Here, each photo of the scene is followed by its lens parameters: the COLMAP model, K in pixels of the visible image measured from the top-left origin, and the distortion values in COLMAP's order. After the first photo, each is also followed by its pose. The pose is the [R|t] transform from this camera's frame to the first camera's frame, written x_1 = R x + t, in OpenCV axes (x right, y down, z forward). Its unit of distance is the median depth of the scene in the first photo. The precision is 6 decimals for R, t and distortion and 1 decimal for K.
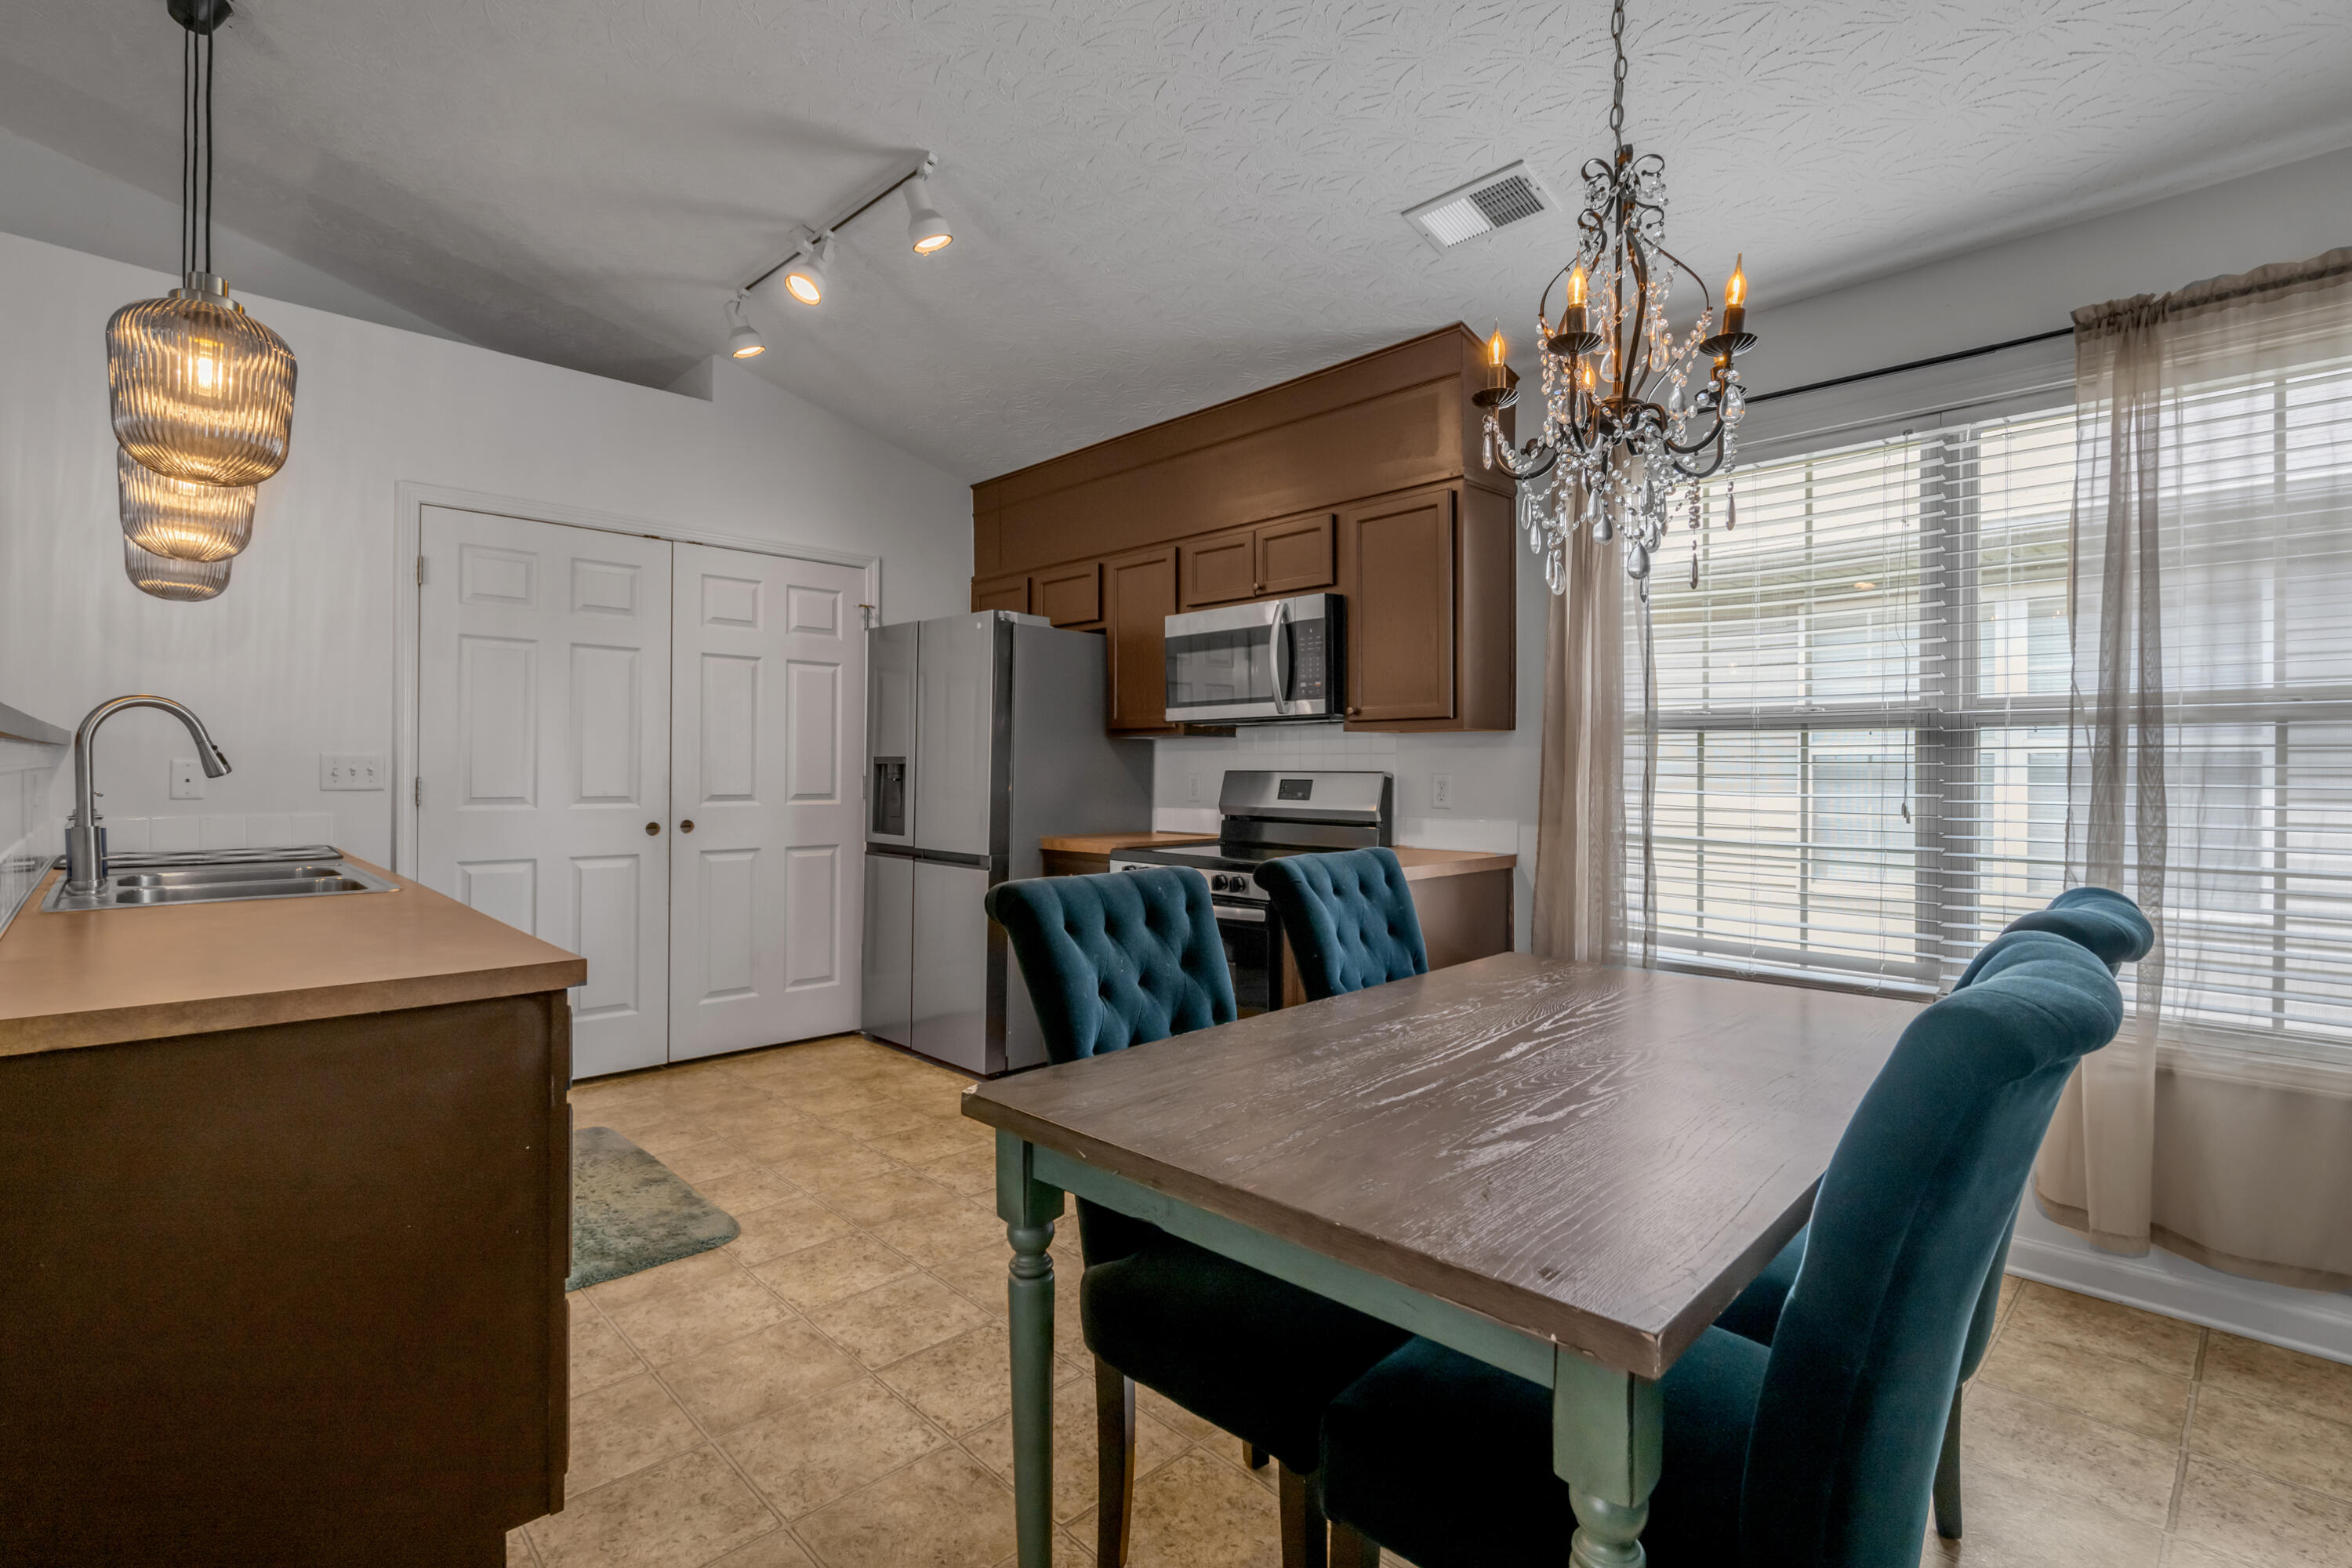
lens RADIAL K [[1039.4, 0, 1176.0], [0, 1039.4, 784.0], [0, 0, 1]] dist [-0.001081, -0.000163]
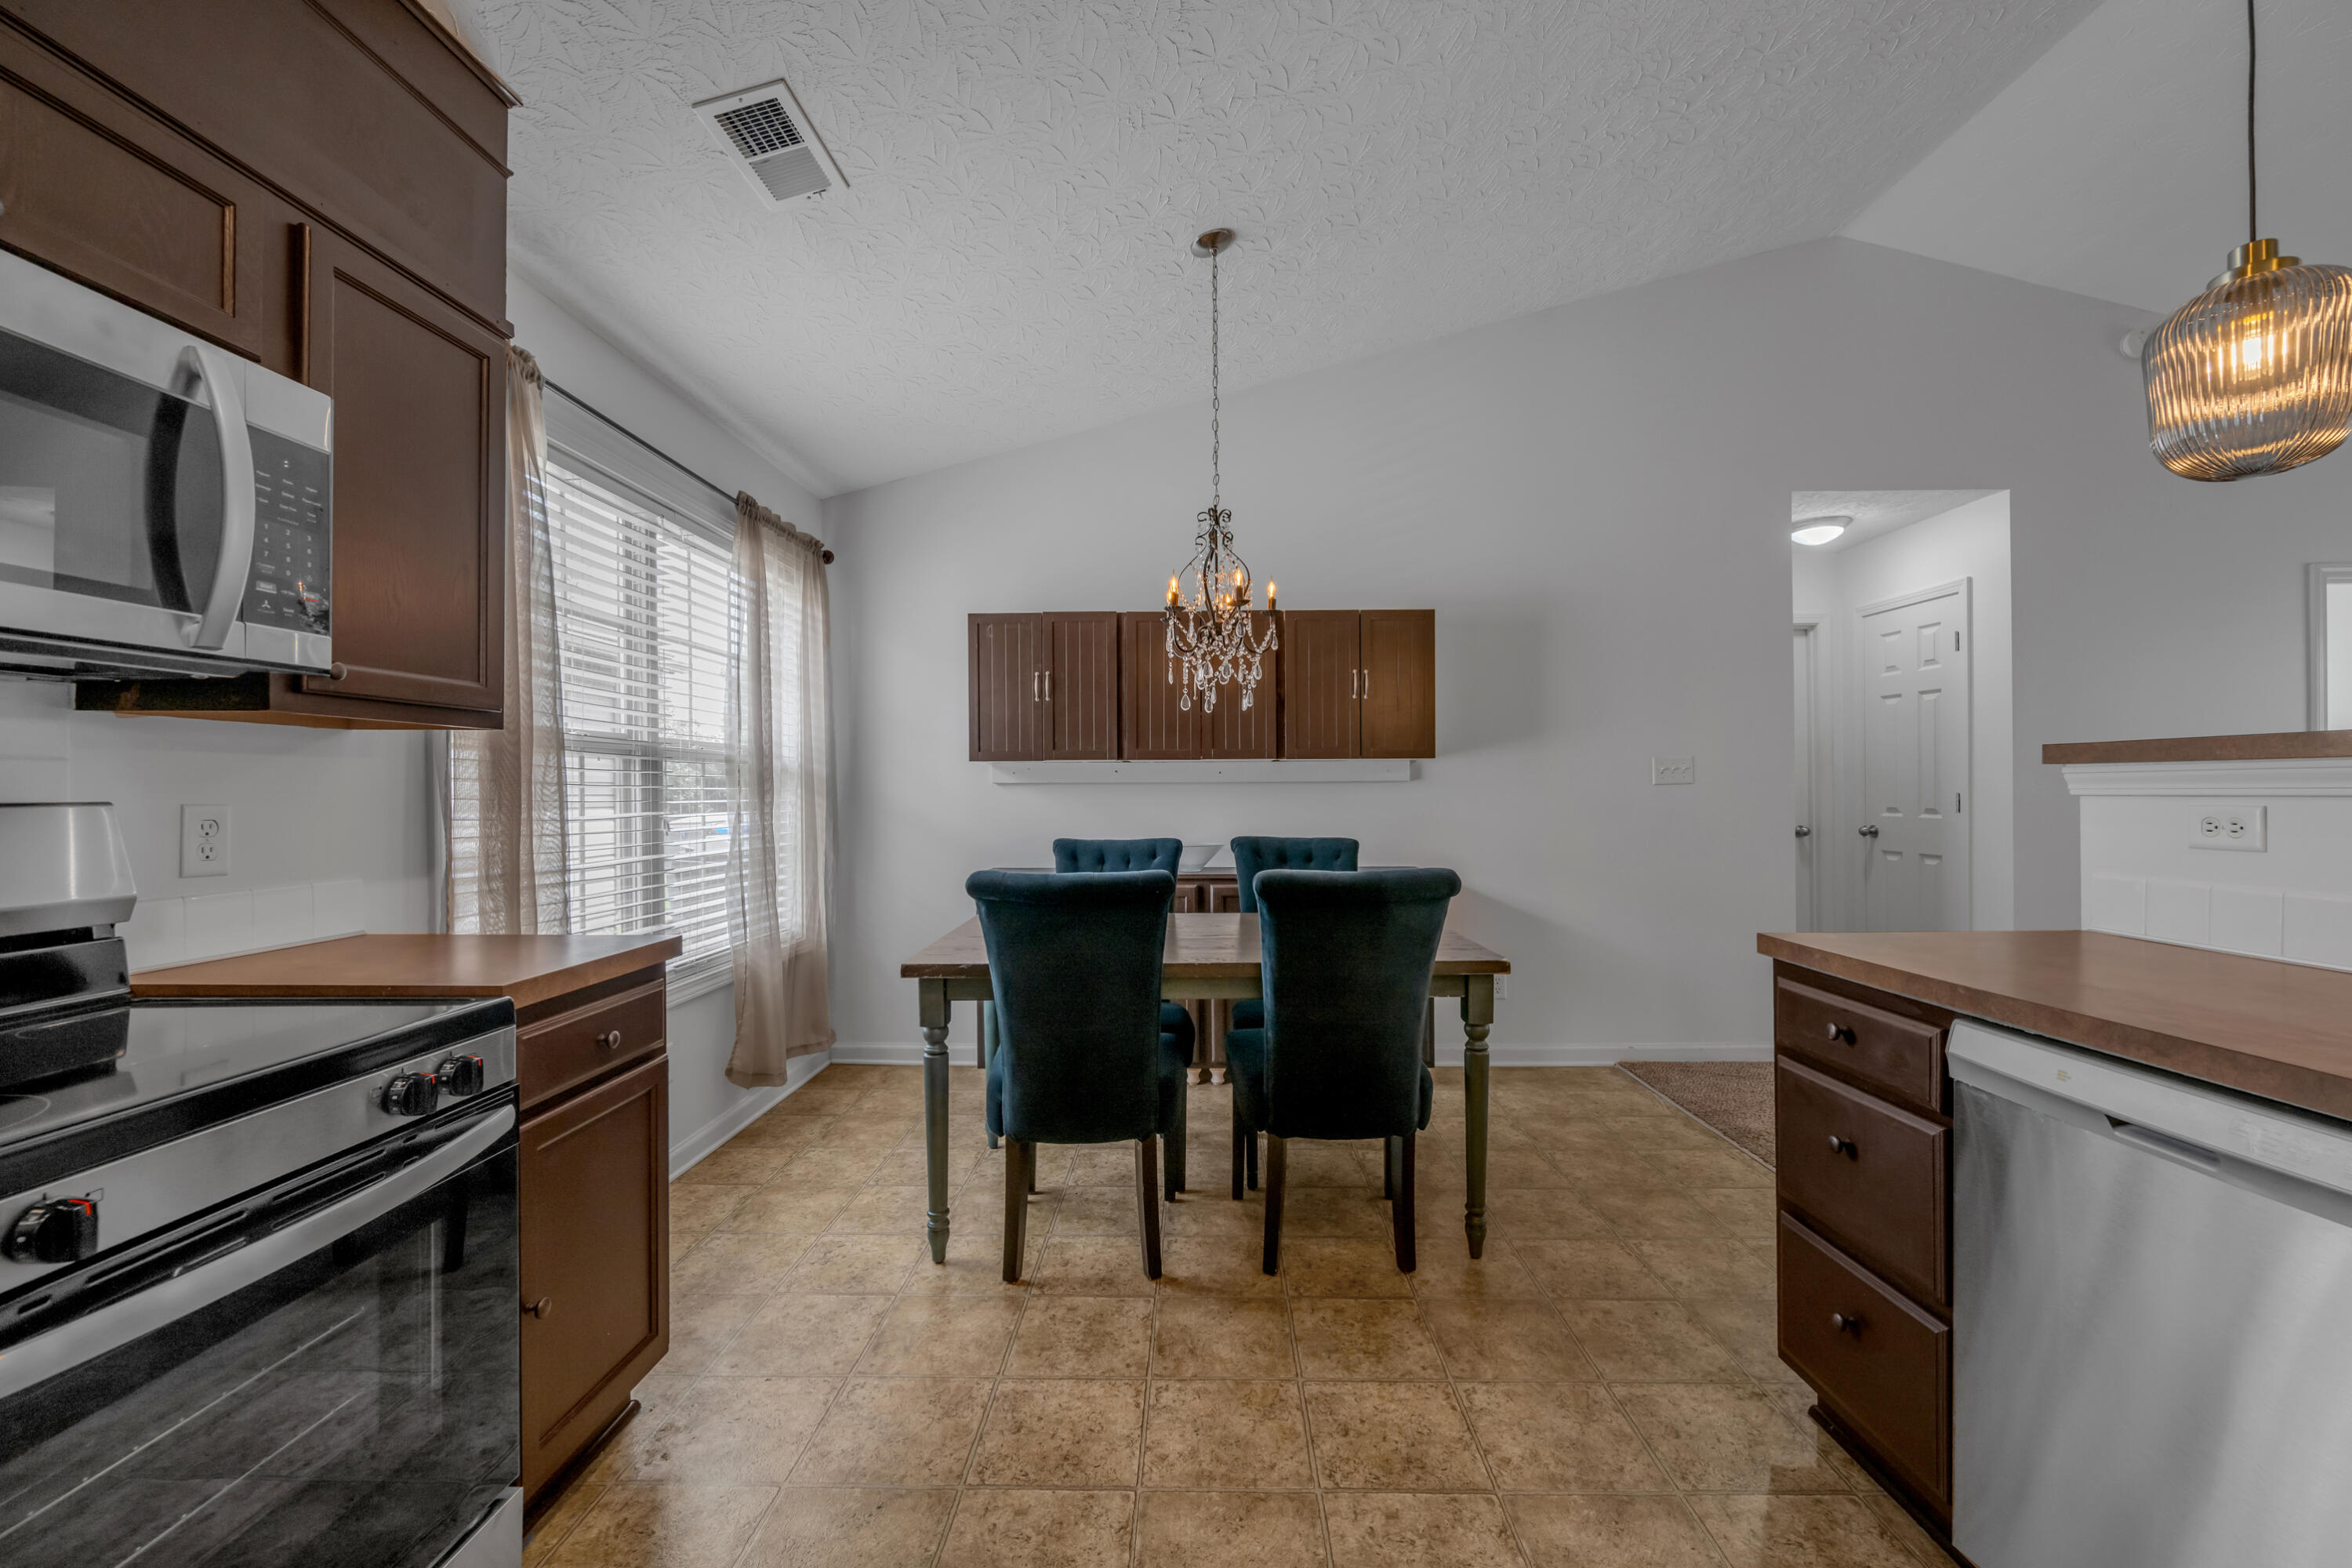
lens RADIAL K [[936.9, 0, 1176.0], [0, 936.9, 784.0], [0, 0, 1]] dist [-0.001426, -0.000277]
pose [[-0.689005, 0.001906, 0.724754, -0.646979], [0.006206, 0.999975, 0.003269, -0.028849], [-0.724730, 0.006750, -0.689000, 1.652536]]
